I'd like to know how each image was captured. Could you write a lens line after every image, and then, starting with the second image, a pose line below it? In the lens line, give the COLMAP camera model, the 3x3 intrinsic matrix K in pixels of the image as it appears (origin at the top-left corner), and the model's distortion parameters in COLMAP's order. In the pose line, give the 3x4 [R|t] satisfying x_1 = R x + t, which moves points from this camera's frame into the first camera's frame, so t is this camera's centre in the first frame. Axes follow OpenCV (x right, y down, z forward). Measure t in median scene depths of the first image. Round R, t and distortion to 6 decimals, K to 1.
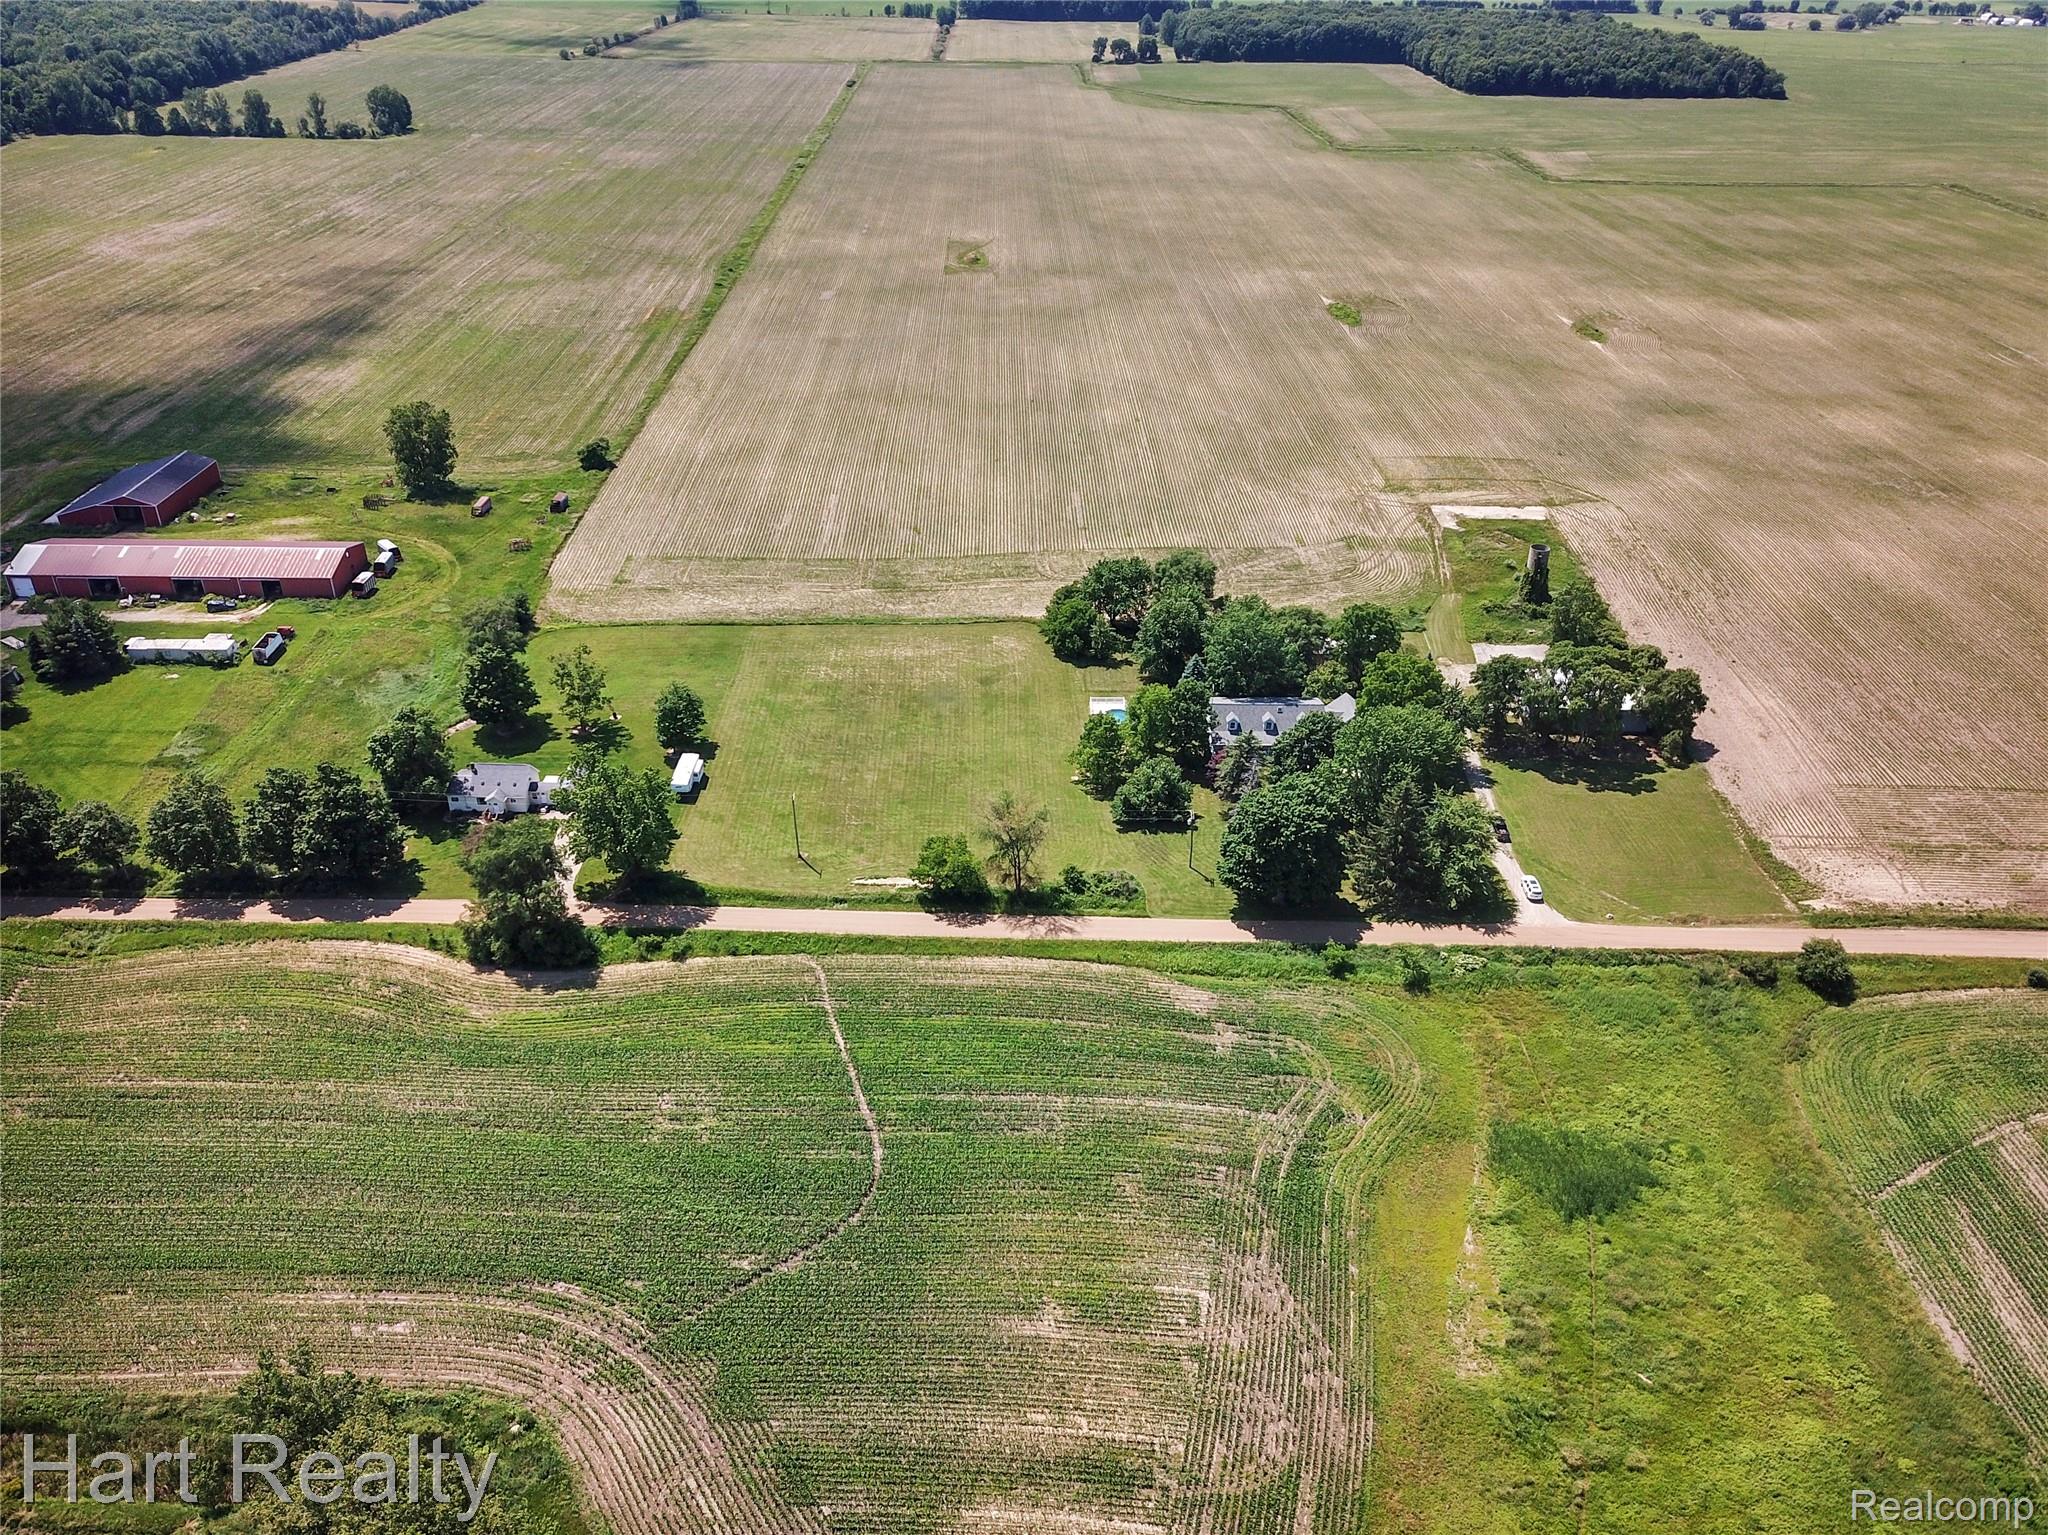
lens RADIAL K [[1706.7, 0, 1022.9], [0, 1706.7, 733.5], [0, 0, 1]] dist [0.050640, -0.058167]
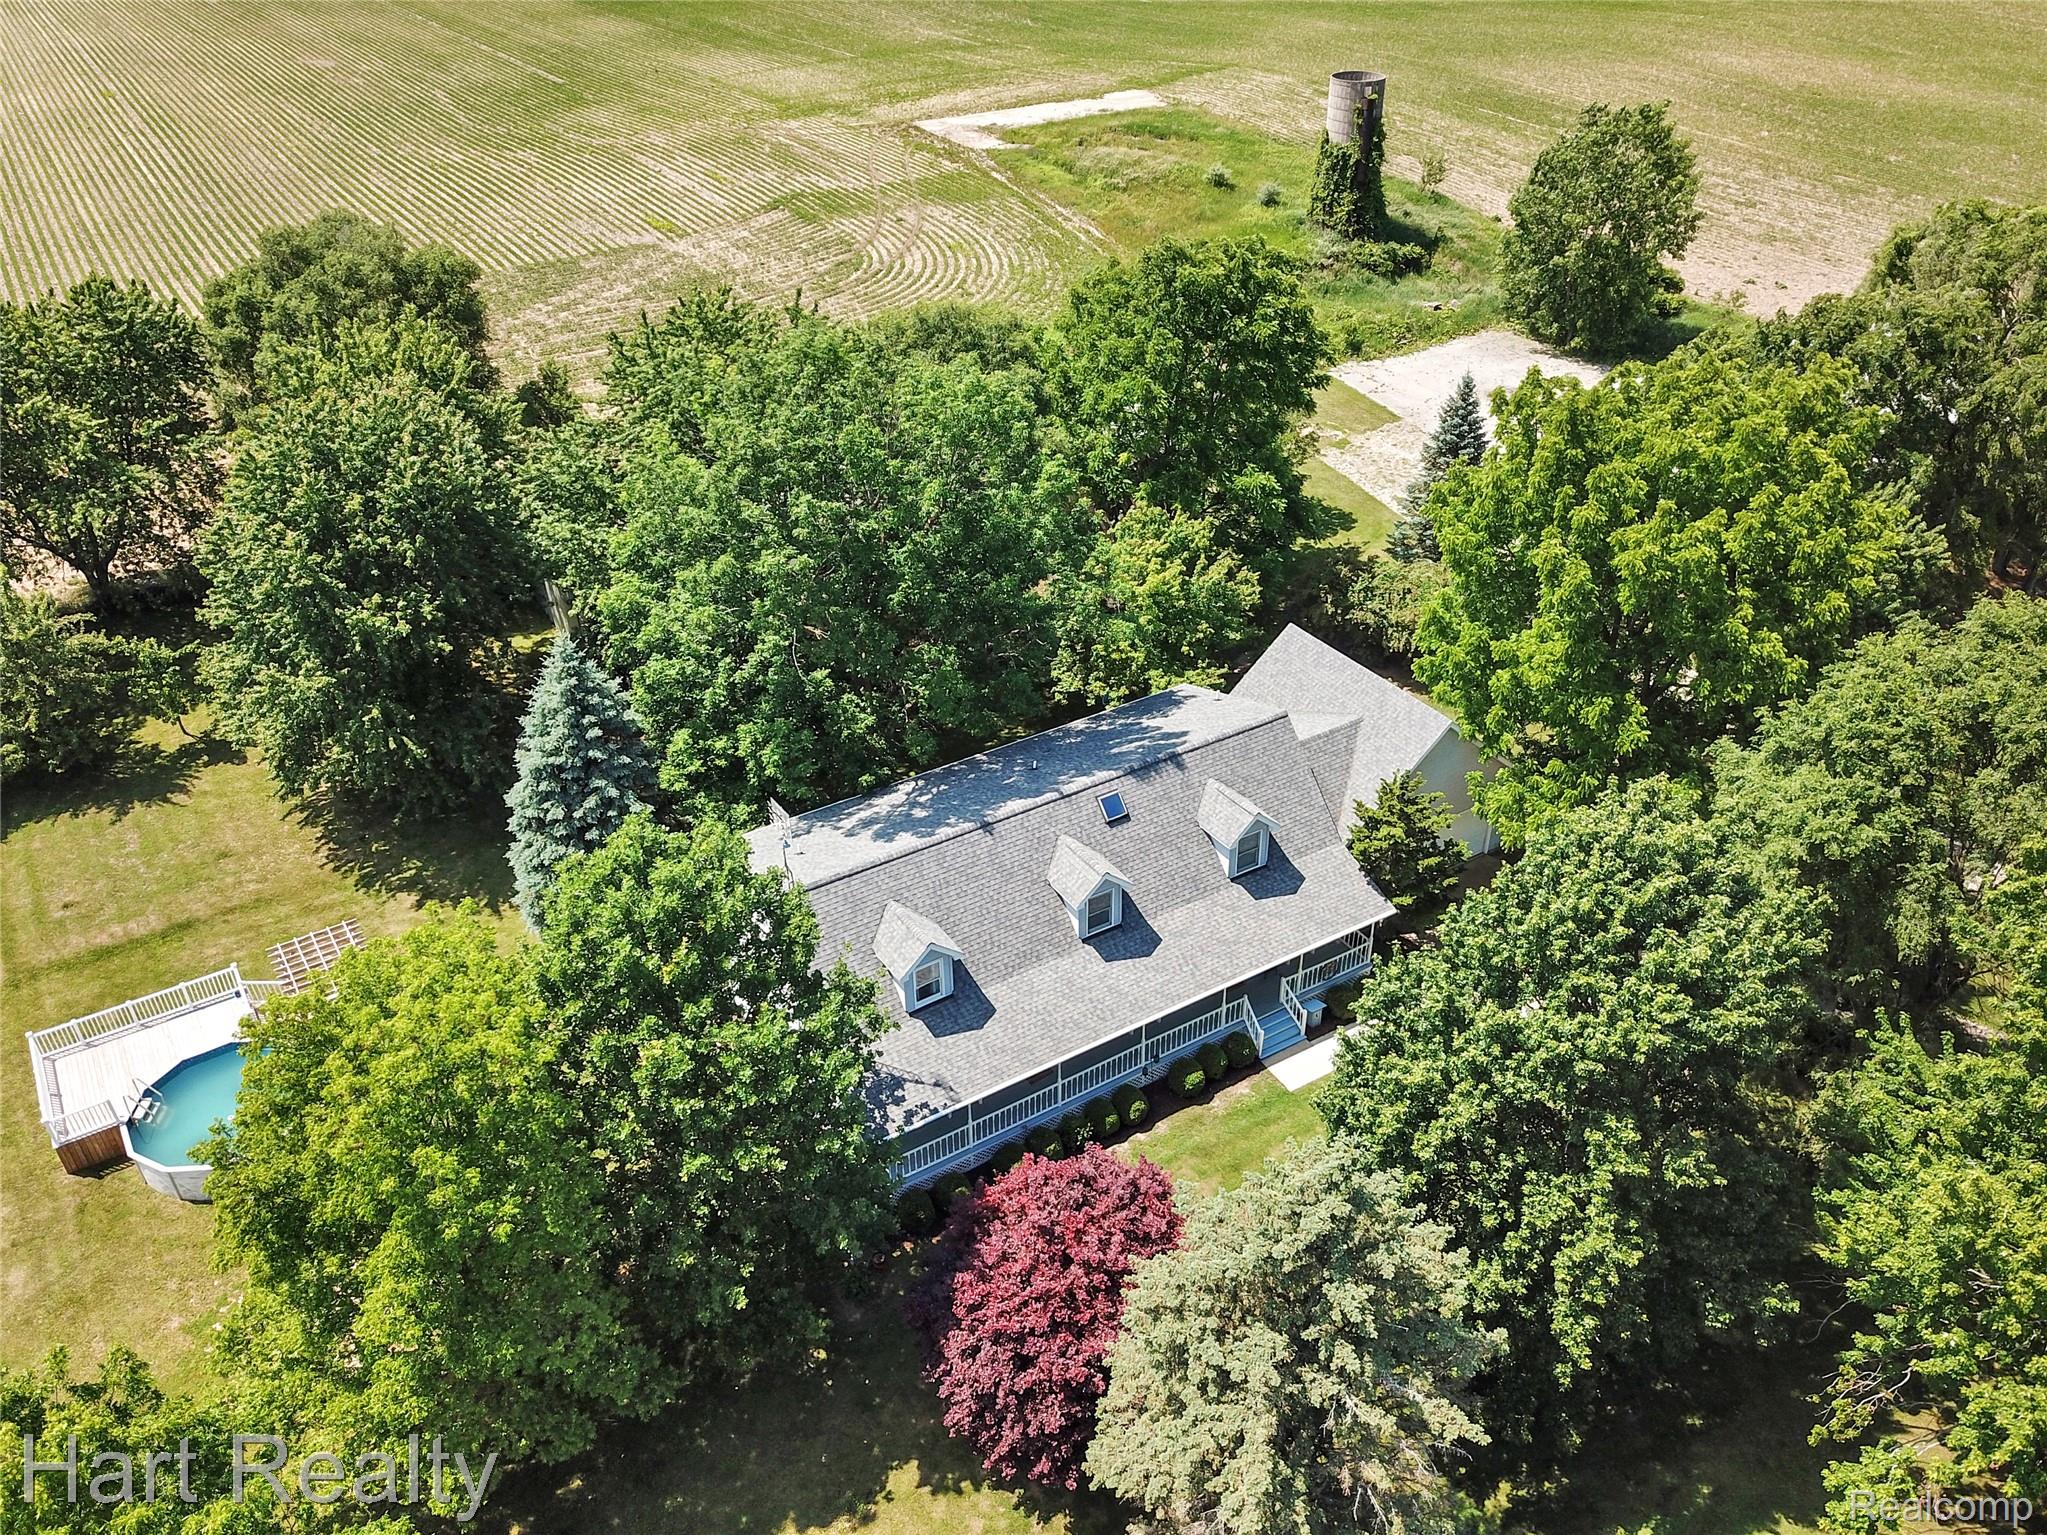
lens RADIAL K [[1651.9, 0, 1012.5], [0, 1651.9, 766.0], [0, 0, 1]] dist [0.023703, -0.014093]
pose [[0.863324, -0.304032, 0.402786, 0.057186], [0.271555, 0.952620, 0.137014, -0.037236], [-0.425359, -0.008909, 0.904981, 0.688799]]
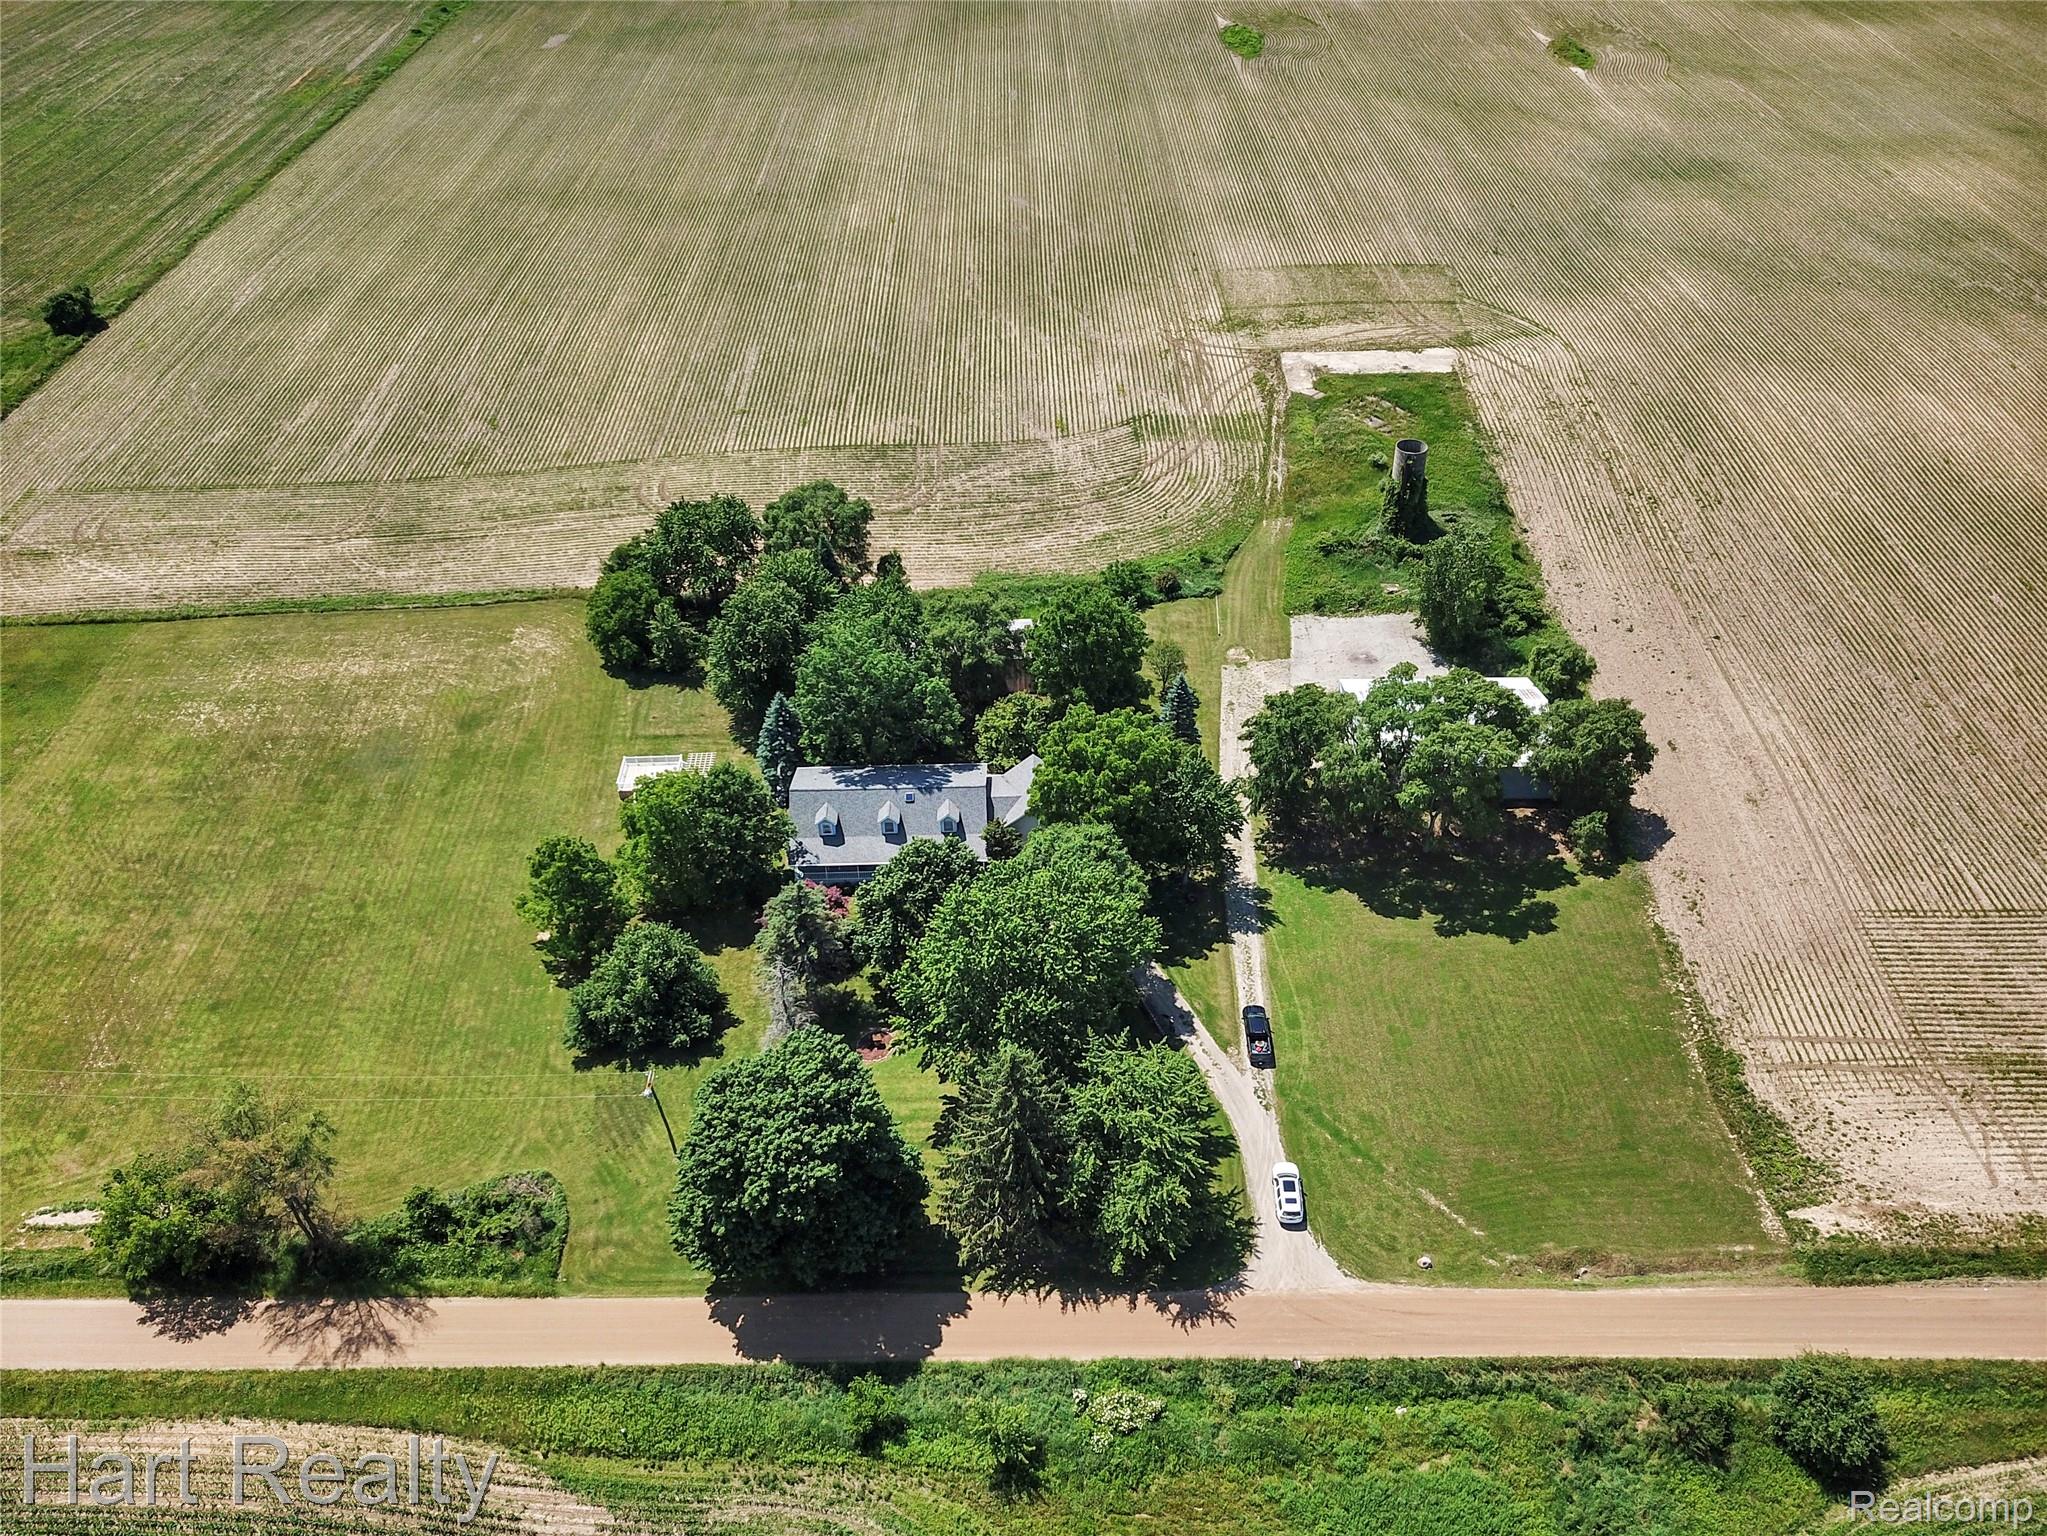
lens RADIAL K [[1651.9, 0, 1012.5], [0, 1651.9, 766.5], [0, 0, 1]] dist [0.023703, -0.014093]
pose [[0.998882, -0.025220, -0.039974, 0.170481], [0.031755, 0.984522, 0.172359, -0.097558], [0.035008, -0.173436, 0.984223, 0.369366]]
